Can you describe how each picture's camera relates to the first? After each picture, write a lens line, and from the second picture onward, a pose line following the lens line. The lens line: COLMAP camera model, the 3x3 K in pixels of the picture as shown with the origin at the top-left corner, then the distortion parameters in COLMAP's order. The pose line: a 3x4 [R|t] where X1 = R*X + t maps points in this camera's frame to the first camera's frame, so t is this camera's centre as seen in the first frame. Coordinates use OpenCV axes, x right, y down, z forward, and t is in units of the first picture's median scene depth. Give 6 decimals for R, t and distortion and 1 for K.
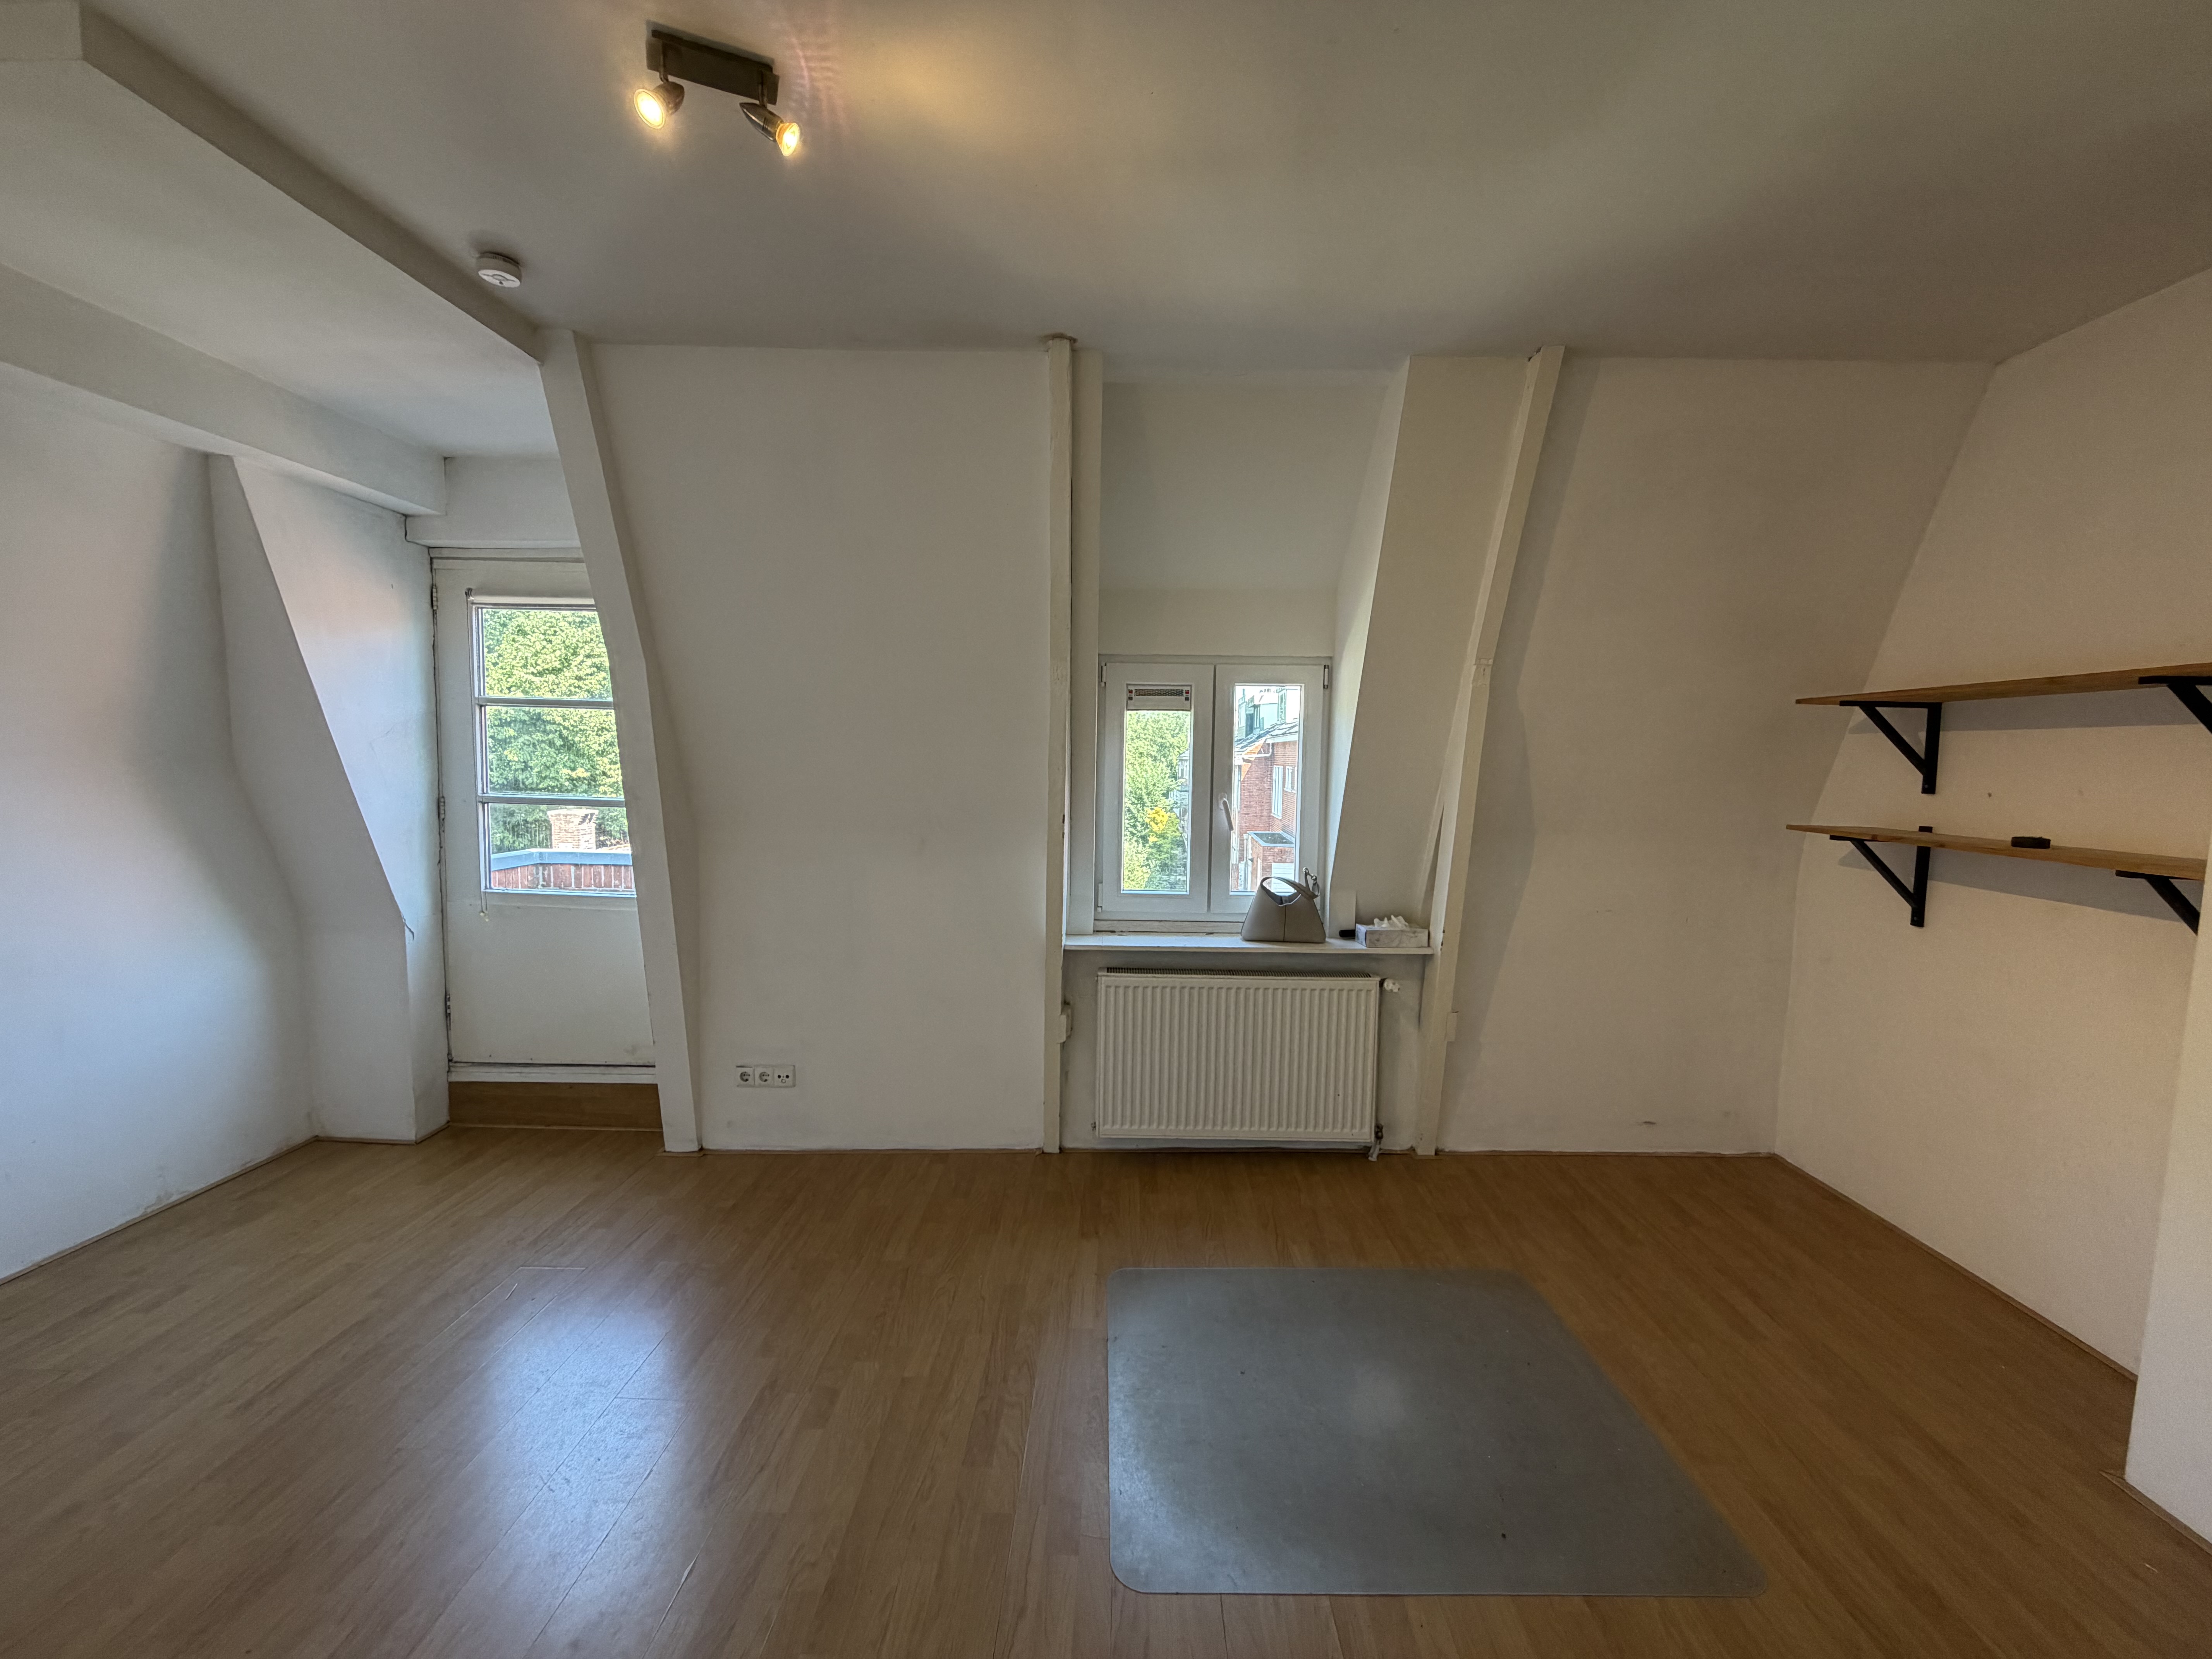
lens RADIAL K [[887.5, 0, 1090.6], [0, 887.5, 832.5], [0, 0, 1]] dist [0.003818, 0.000342]
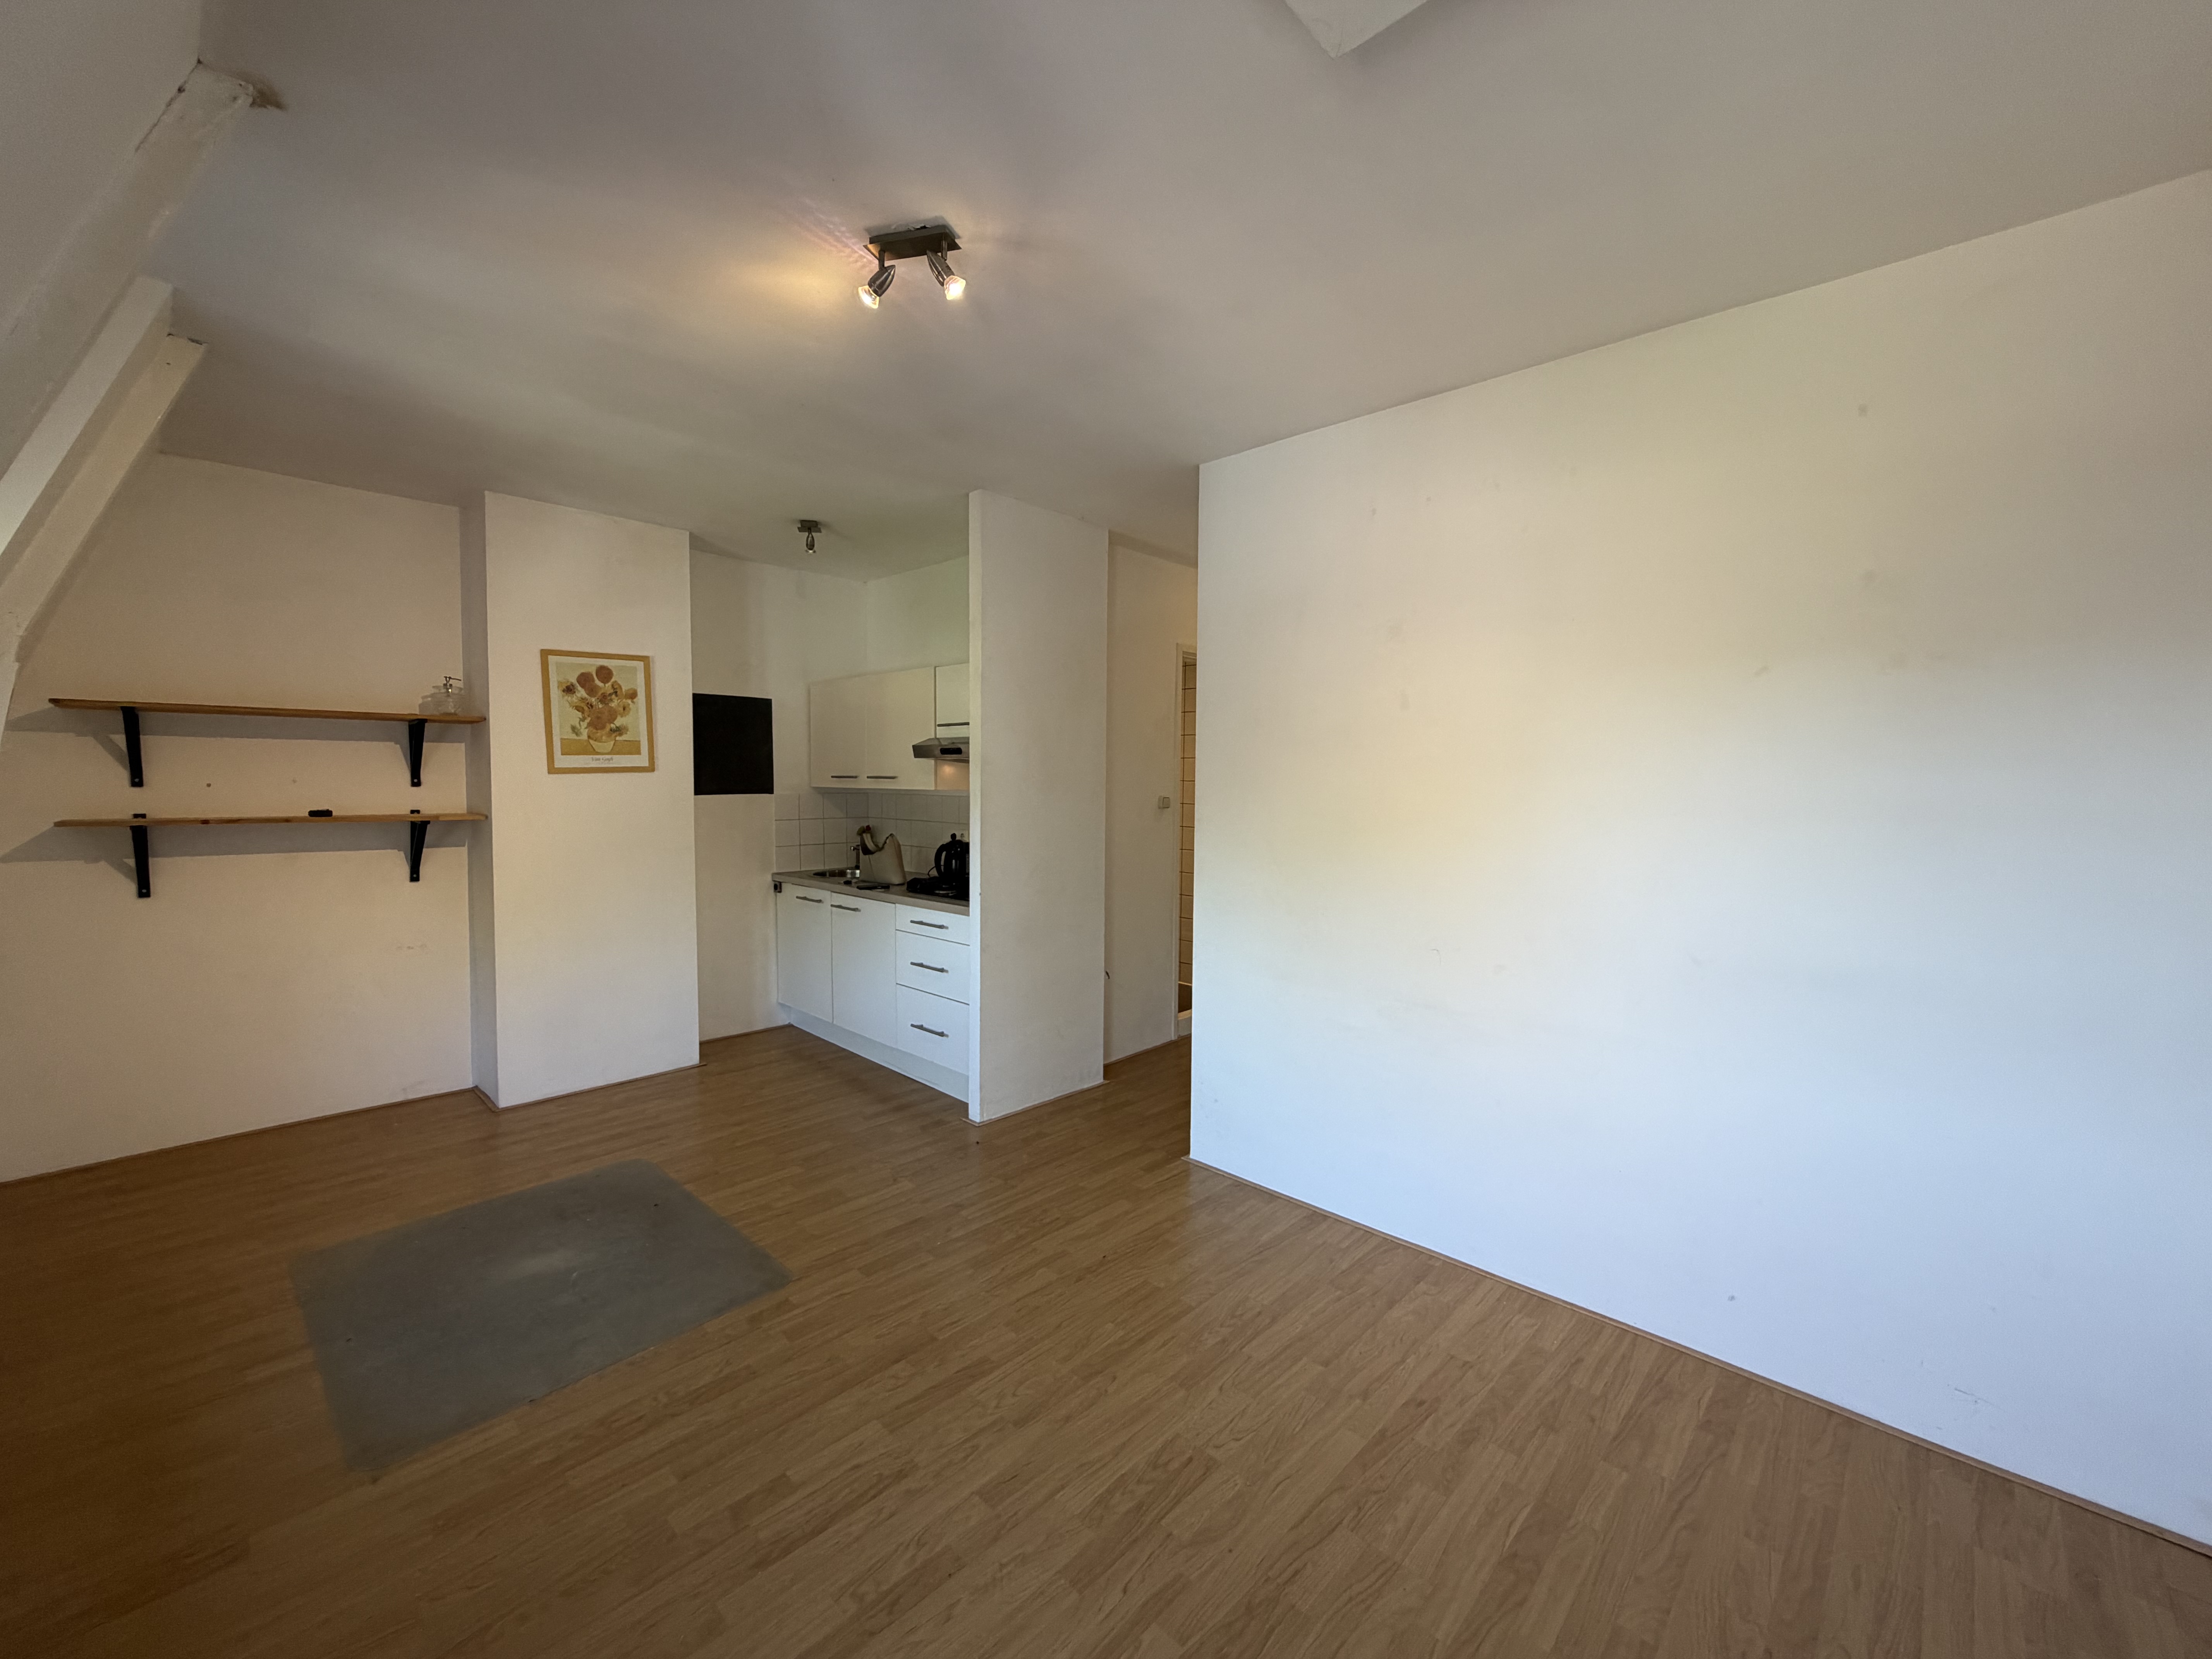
lens RADIAL K [[881.4, 0, 1106.0], [0, 881.4, 829.5], [0, 0, 1]] dist [0.000325, 0.000087]
pose [[-0.741022, -0.059123, 0.668873, -0.855995], [0.039563, 0.990541, 0.131387, -0.093743], [-0.670314, 0.123823, -0.731674, 1.028737]]
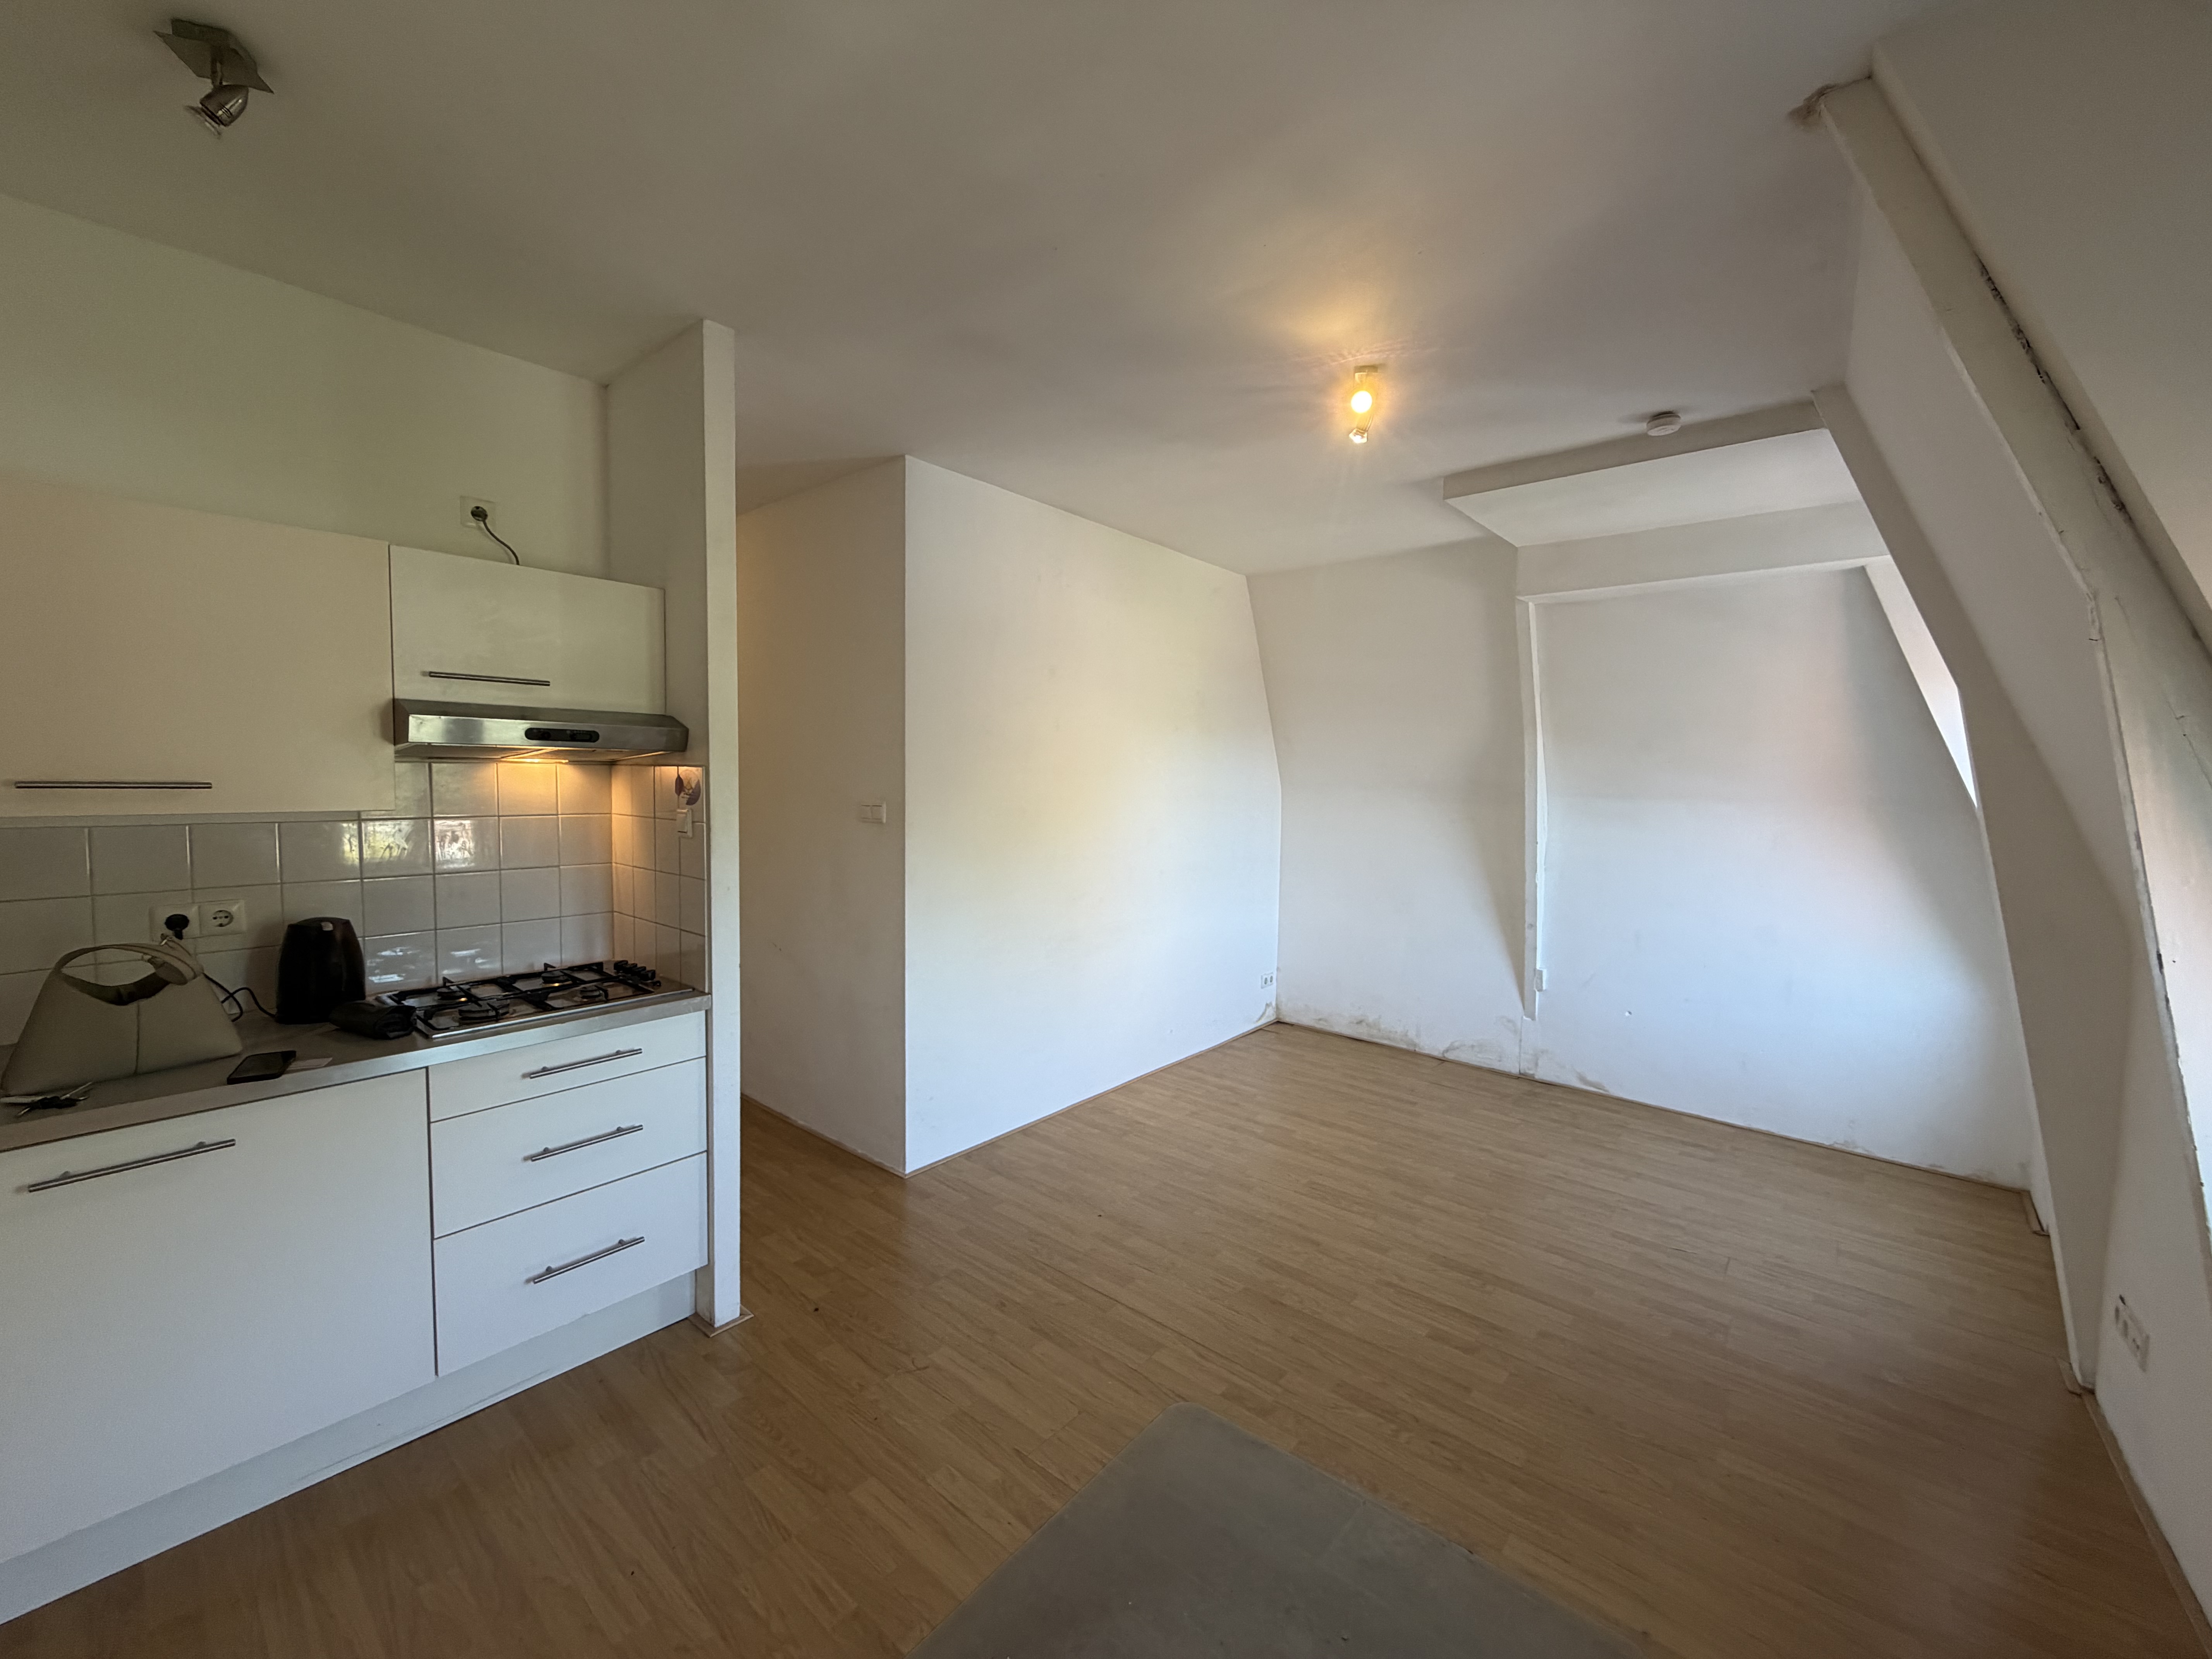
lens RADIAL K [[881.4, 0, 1106.0], [0, 881.4, 829.5], [0, 0, 1]] dist [0.000325, 0.000087]
pose [[-0.618369, 0.025478, -0.785475, 0.684651], [-0.094240, 0.989858, 0.106298, -0.084147], [0.780217, 0.139755, -0.609697, 0.972553]]
